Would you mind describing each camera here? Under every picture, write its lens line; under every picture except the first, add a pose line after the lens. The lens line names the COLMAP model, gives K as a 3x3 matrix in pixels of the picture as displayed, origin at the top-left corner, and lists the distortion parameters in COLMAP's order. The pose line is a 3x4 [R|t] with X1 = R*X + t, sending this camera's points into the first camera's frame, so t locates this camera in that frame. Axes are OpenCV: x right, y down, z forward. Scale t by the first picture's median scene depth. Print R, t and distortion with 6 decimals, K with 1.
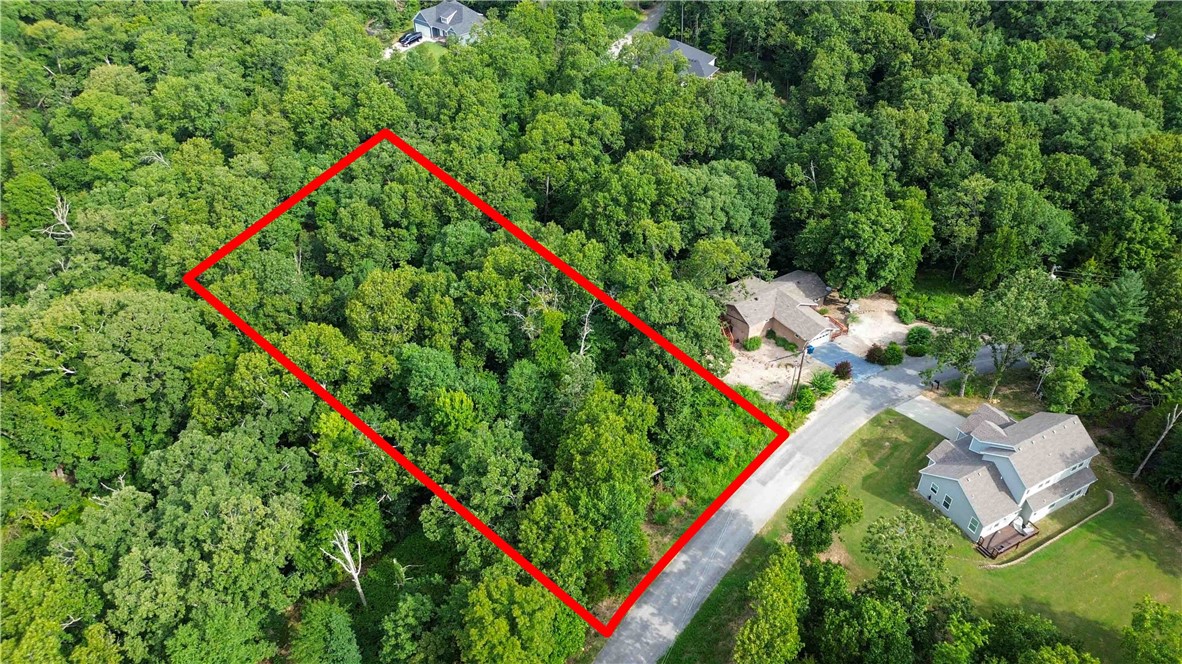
lens RADIAL K [[835.7, 0, 594.0], [0, 835.7, 330.4], [0, 0, 1]] dist [0.044370, -0.042467]
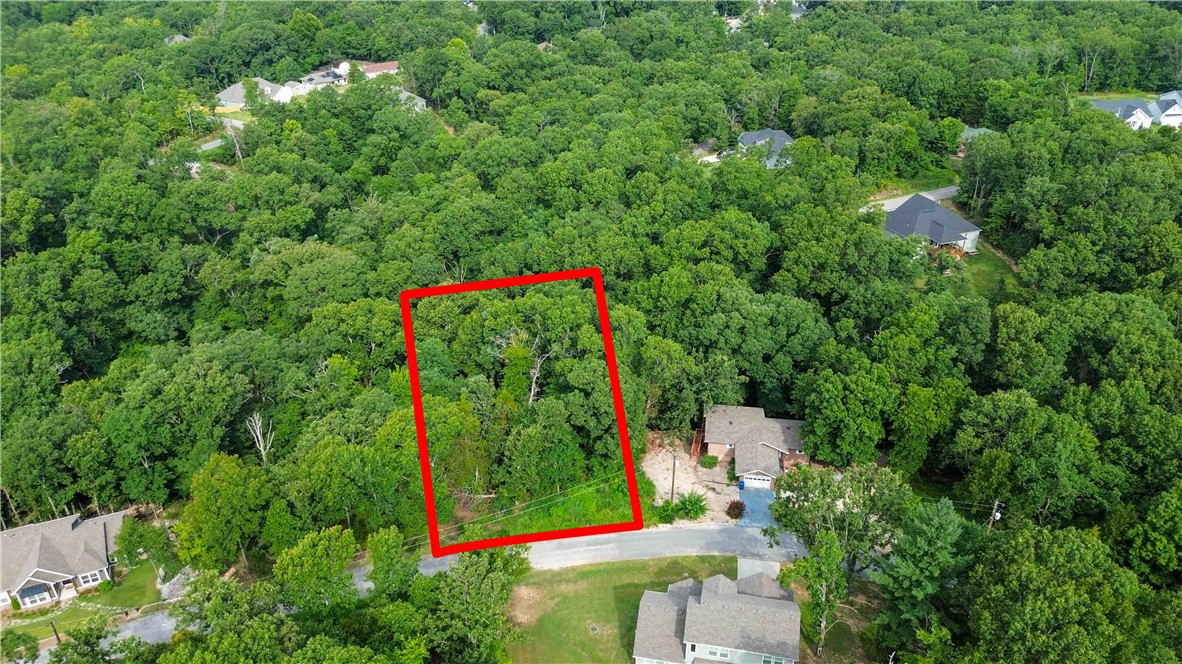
lens RADIAL K [[835.7, 0, 585.6], [0, 835.7, 328.4], [0, 0, 1]] dist [0.044370, -0.042467]
pose [[0.767178, 0.299867, -0.567026, 0.570357], [-0.382664, 0.923420, -0.029396, -0.044369], [0.514788, 0.239532, 0.823175, 0.046159]]
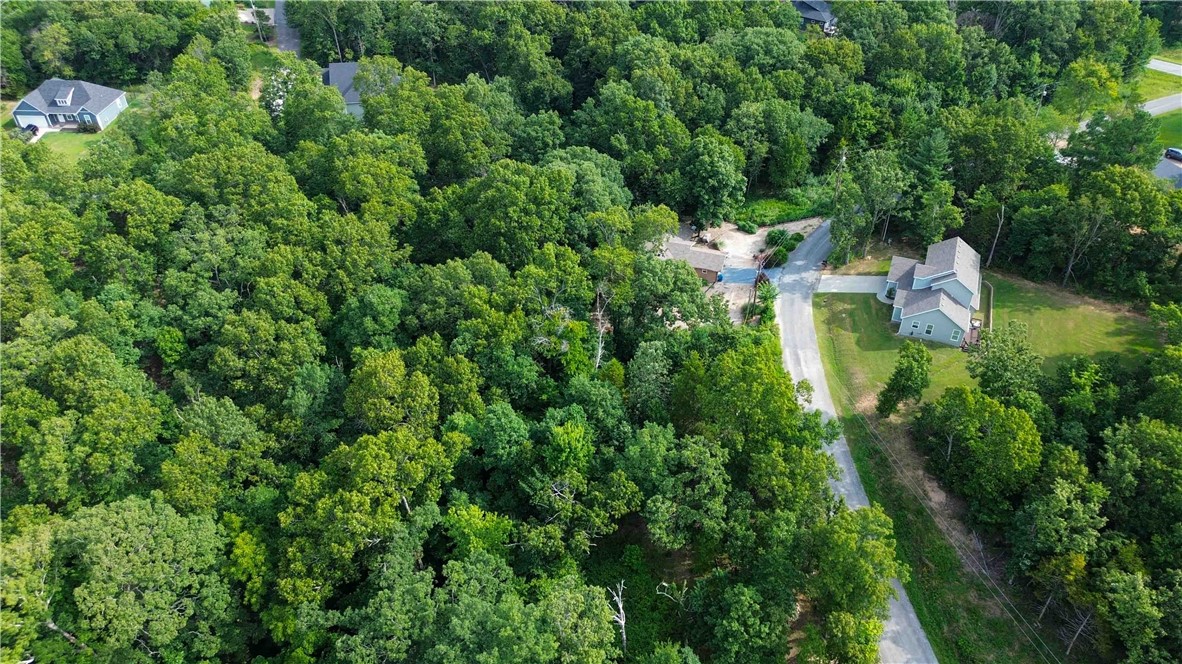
lens RADIAL K [[835.7, 0, 595.2], [0, 835.7, 332.4], [0, 0, 1]] dist [0.044370, -0.042467]
pose [[0.772904, -0.382477, 0.506291, -0.447374], [0.381348, 0.917728, 0.111131, -0.093660], [-0.507142, 0.107179, 0.855172, 0.099302]]
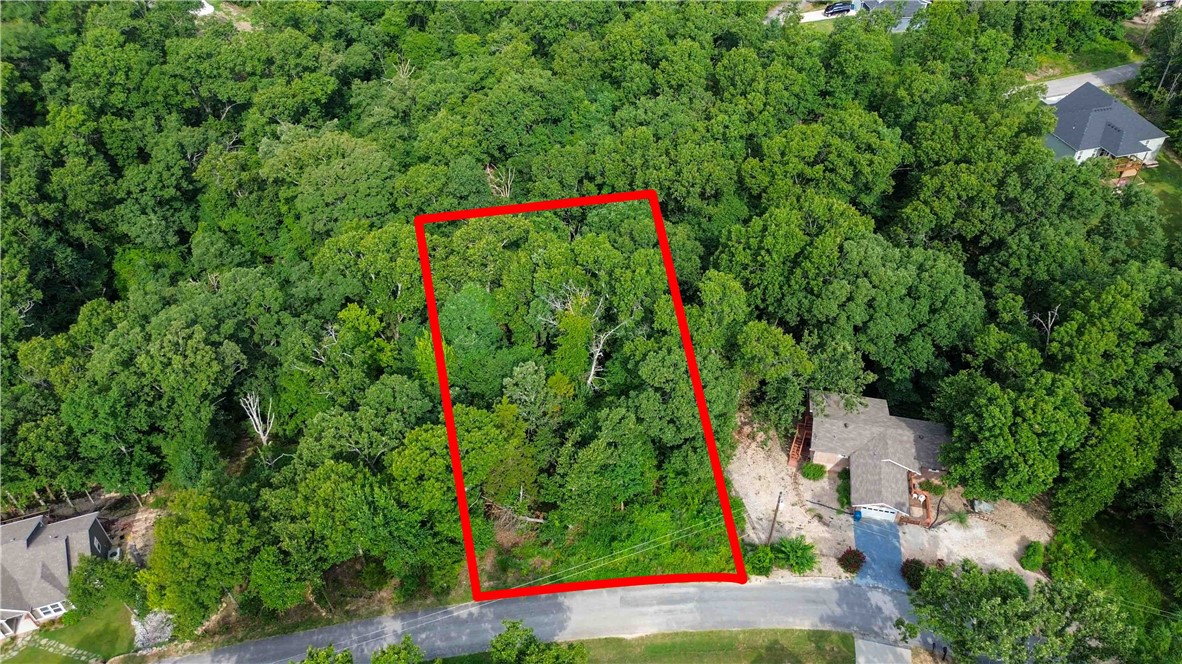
lens RADIAL K [[835.7, 0, 586.3], [0, 835.7, 329.4], [0, 0, 1]] dist [0.044370, -0.042467]
pose [[0.719905, 0.444265, -0.533259, 0.380958], [-0.413066, 0.891668, 0.185216, -0.156871], [0.557775, 0.086933, 0.825427, 0.190465]]
